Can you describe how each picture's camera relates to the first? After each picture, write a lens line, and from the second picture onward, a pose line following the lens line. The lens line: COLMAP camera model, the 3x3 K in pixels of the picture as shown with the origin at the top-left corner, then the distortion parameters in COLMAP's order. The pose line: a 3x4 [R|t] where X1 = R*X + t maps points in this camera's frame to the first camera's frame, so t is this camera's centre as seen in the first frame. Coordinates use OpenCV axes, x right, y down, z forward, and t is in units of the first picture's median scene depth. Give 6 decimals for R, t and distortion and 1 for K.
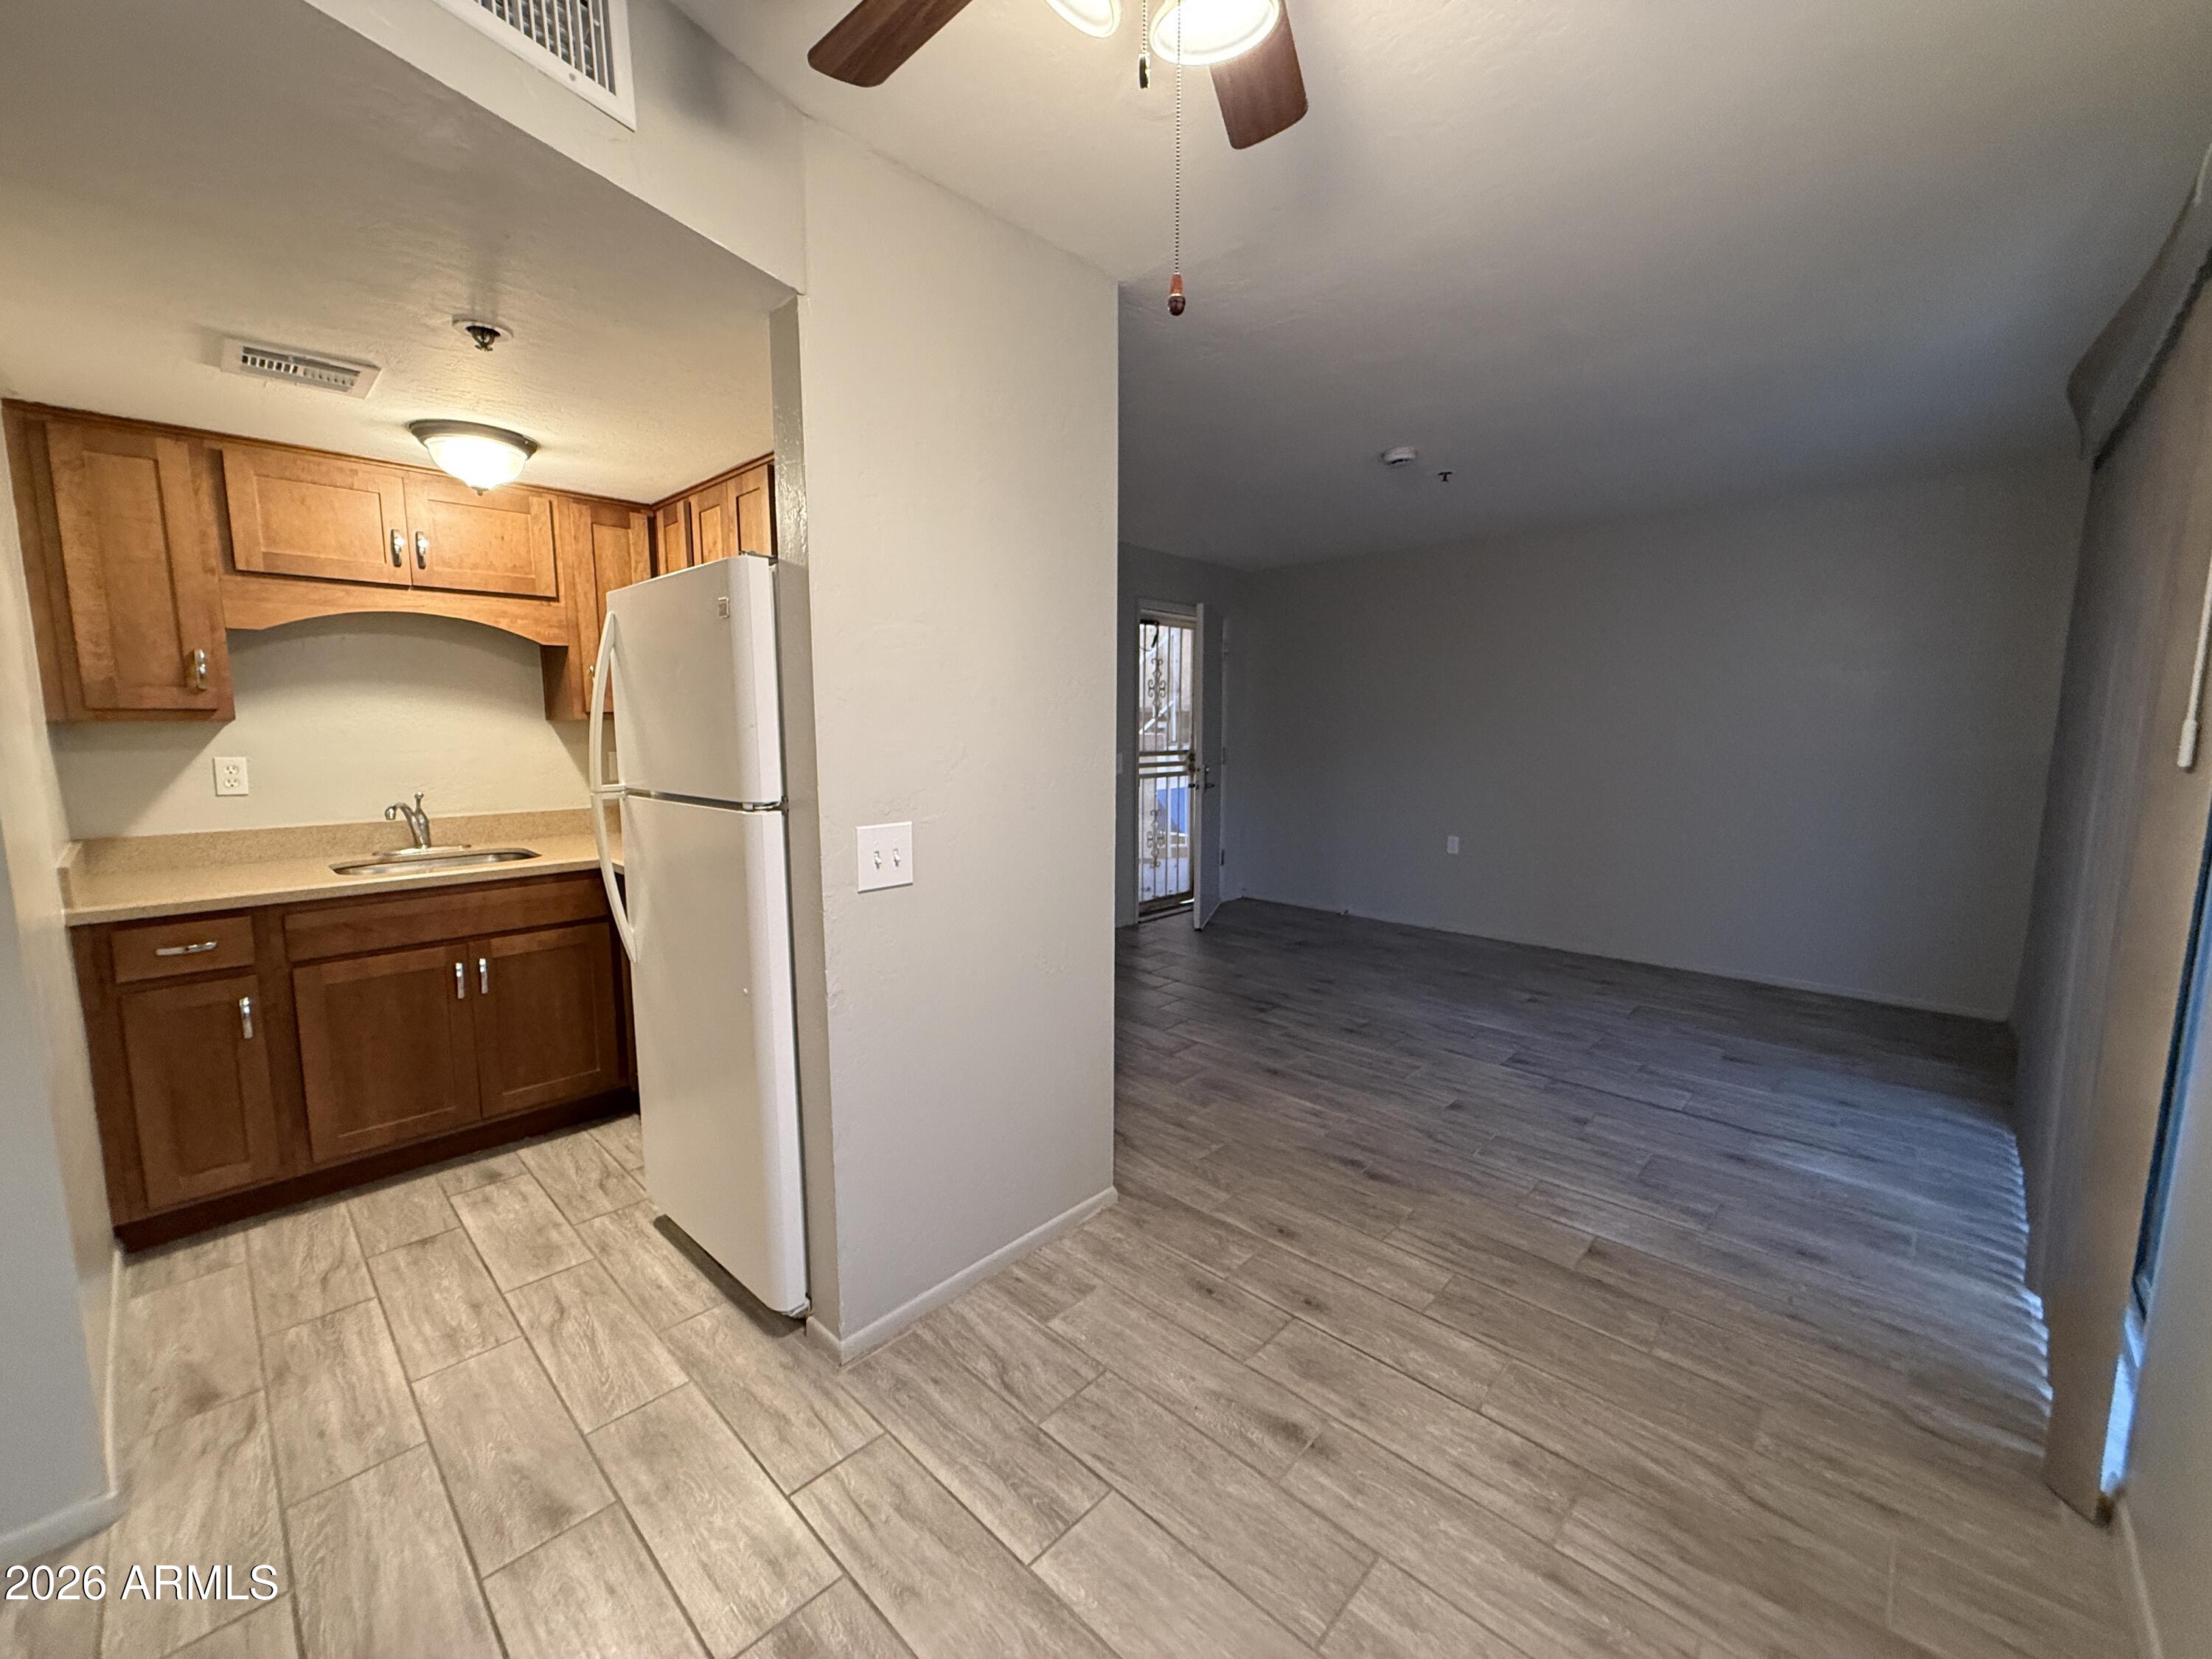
lens RADIAL K [[882.2, 0, 1104.4], [0, 882.2, 832.0], [0, 0, 1]] dist [-0.000696, 0.000146]
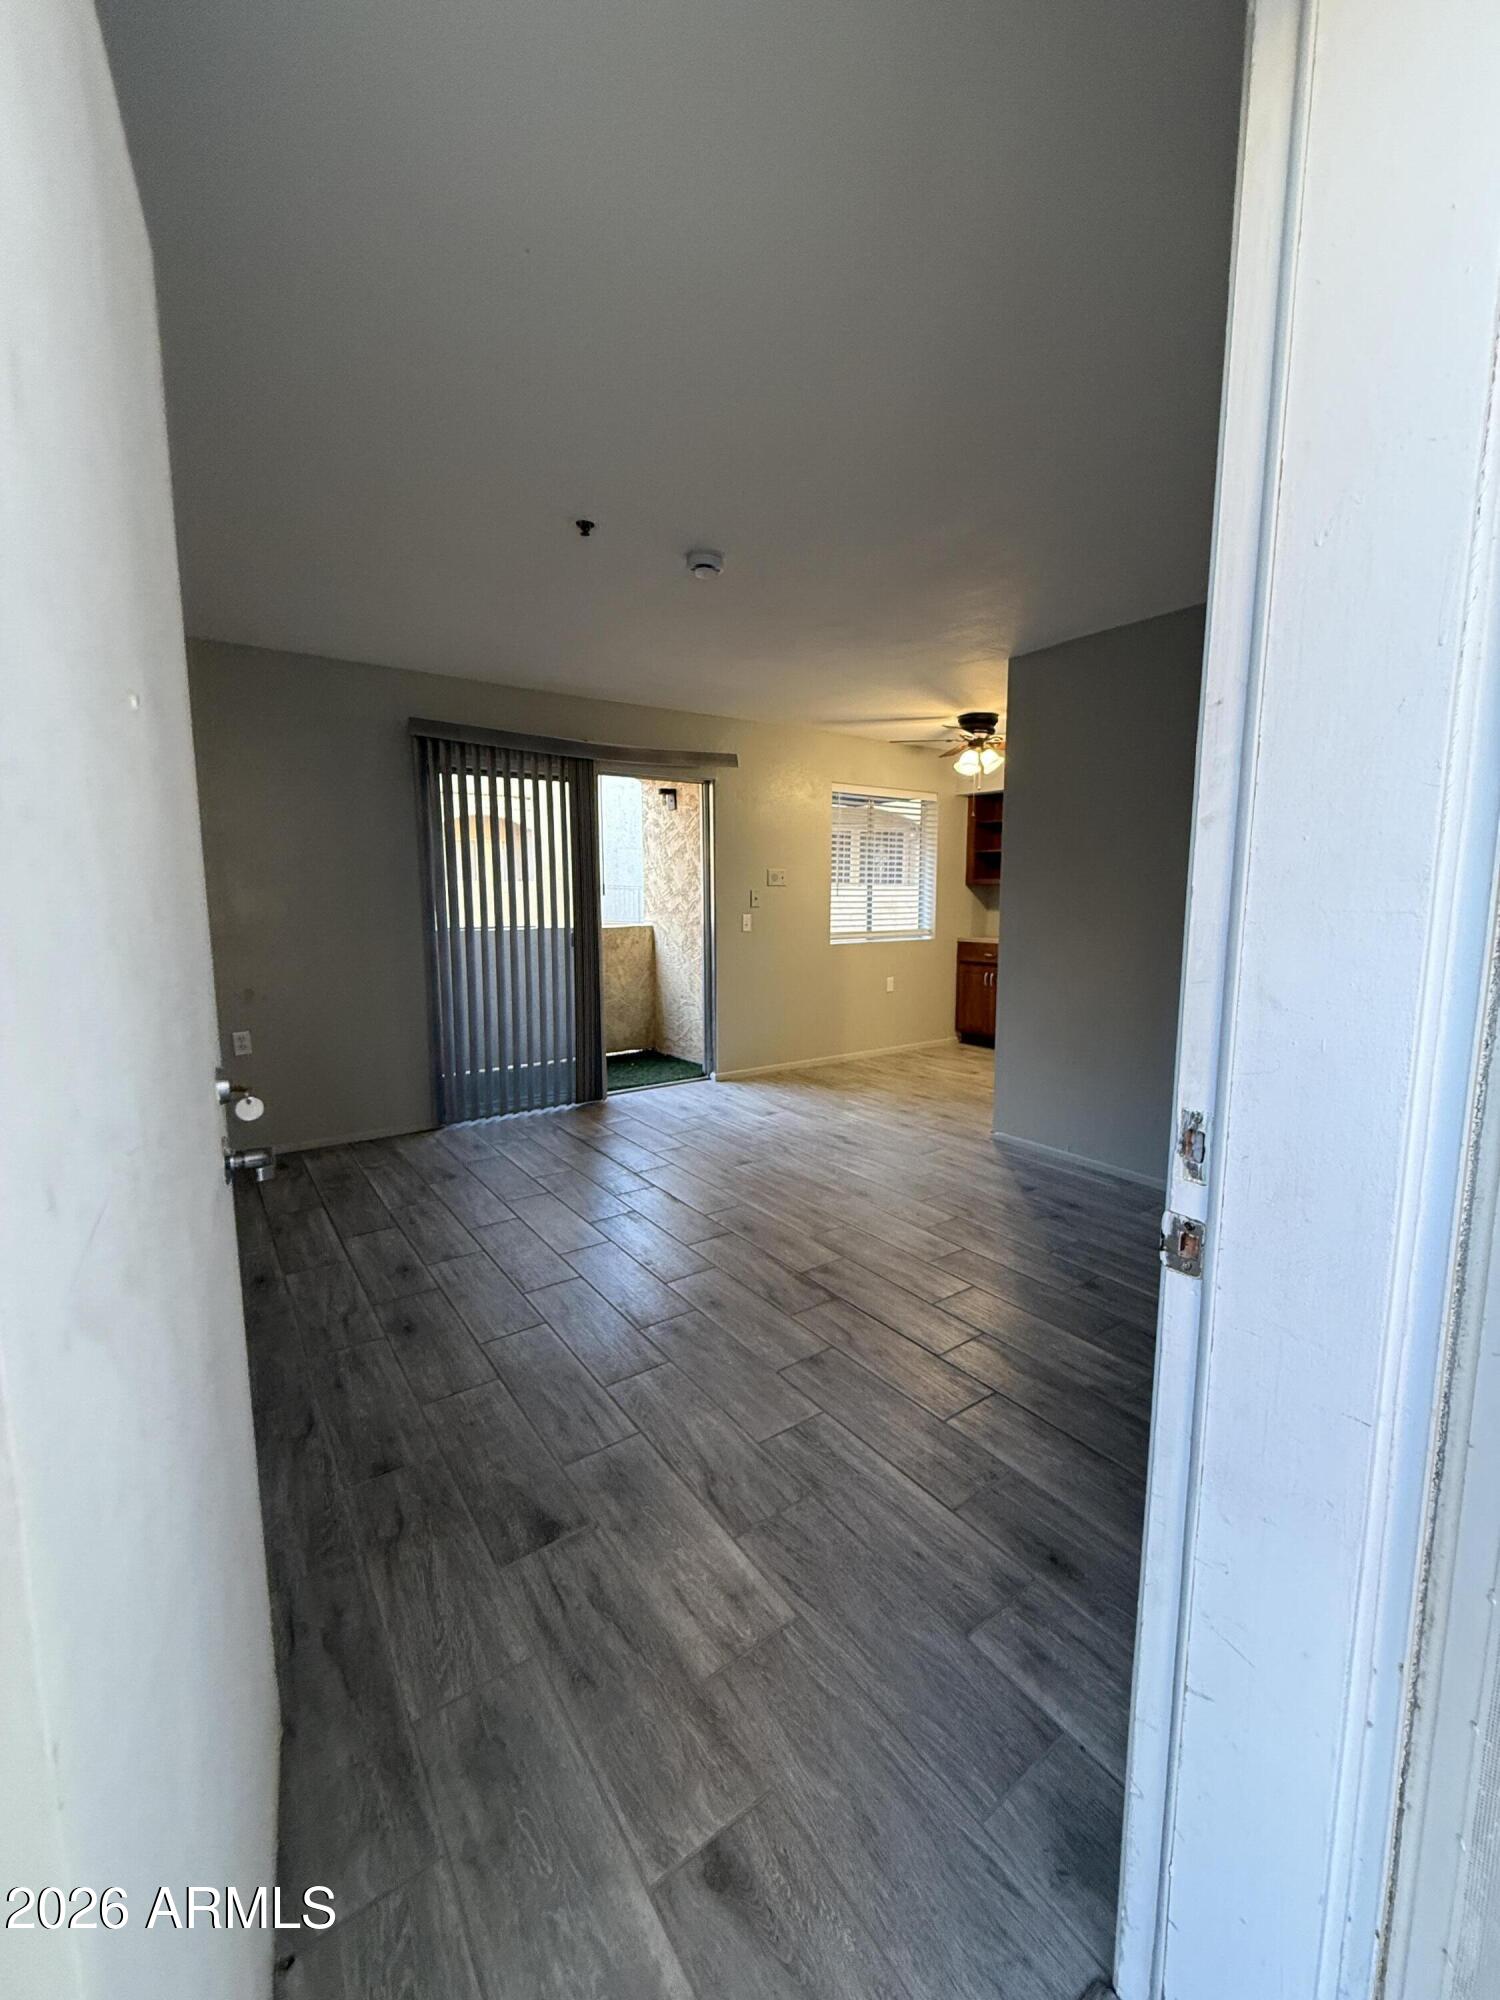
lens RADIAL K [[797.6, 0, 746.1], [0, 797.6, 996.4], [0, 0, 1]] dist [-0.000696, 0.000146]
pose [[-0.980609, -0.021710, 0.194769, 0.206075], [0.028290, 0.967753, 0.250306, -0.321864], [-0.193922, 0.250962, -0.948373, 2.727864]]
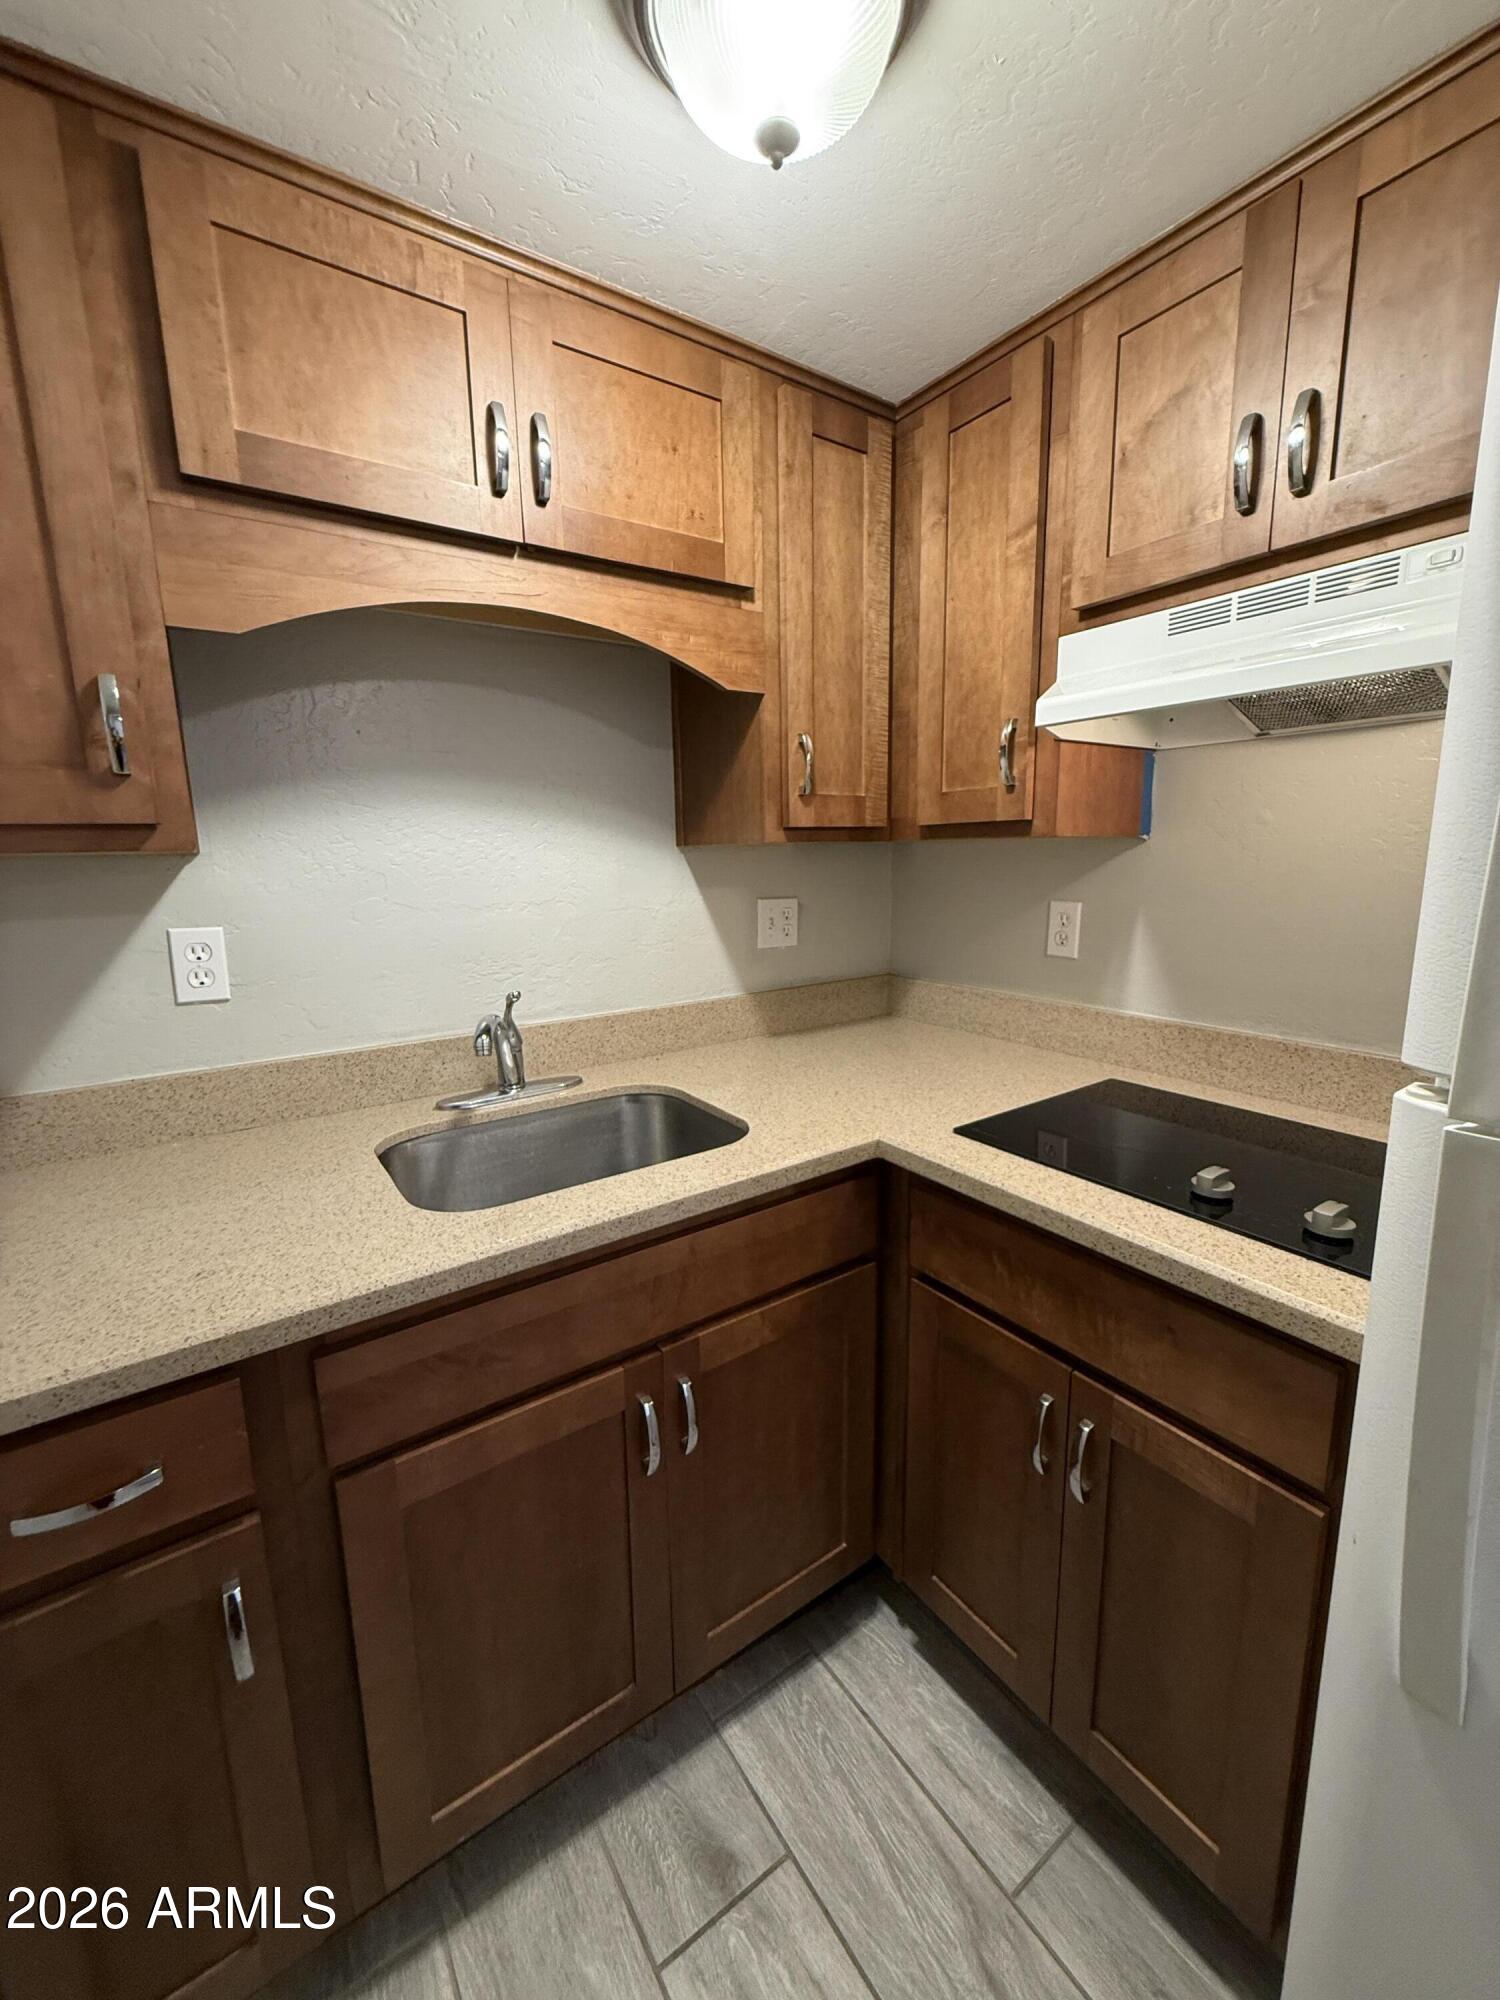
lens RADIAL K [[797.6, 0, 749.5], [0, 797.6, 999.7], [0, 0, 1]] dist [-0.000696, 0.000146]
pose [[0.979280, 0.016335, -0.201849, -0.665693], [-0.004372, 0.998215, 0.059568, -0.081759], [0.202461, -0.057452, 0.977604, 0.696326]]
